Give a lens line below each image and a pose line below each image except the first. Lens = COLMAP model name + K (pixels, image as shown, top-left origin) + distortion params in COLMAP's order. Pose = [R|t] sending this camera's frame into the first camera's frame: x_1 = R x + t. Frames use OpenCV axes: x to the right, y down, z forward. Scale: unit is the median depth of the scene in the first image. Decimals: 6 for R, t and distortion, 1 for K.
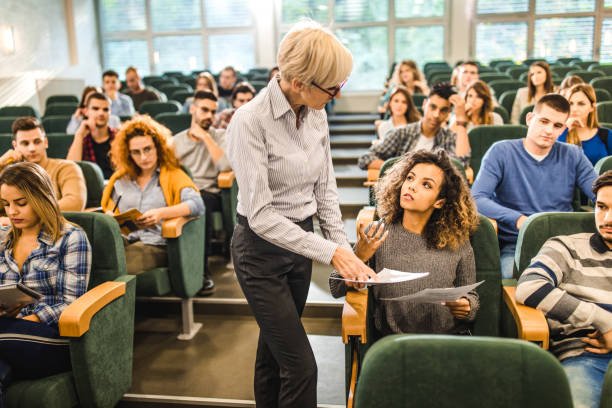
lens RADIAL K [[612.8, 0, 306.0], [0, 612.8, 204.0], [0, 0, 1]] dist [-0.006930, -0.017610]
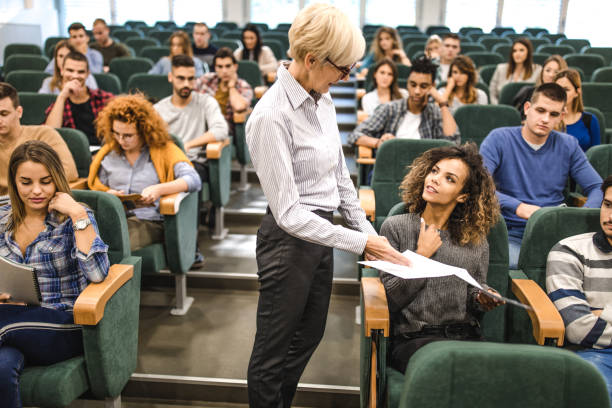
lens RADIAL K [[613.9, 0, 306.0], [0, 613.9, 204.0], [0, 0, 1]] dist [-0.021517, 0.002234]
pose [[0.995459, 0.024336, 0.092031, -0.093129], [-0.031826, 0.996221, 0.080814, -0.048598], [-0.089717, -0.083376, 0.992471, 0.006870]]
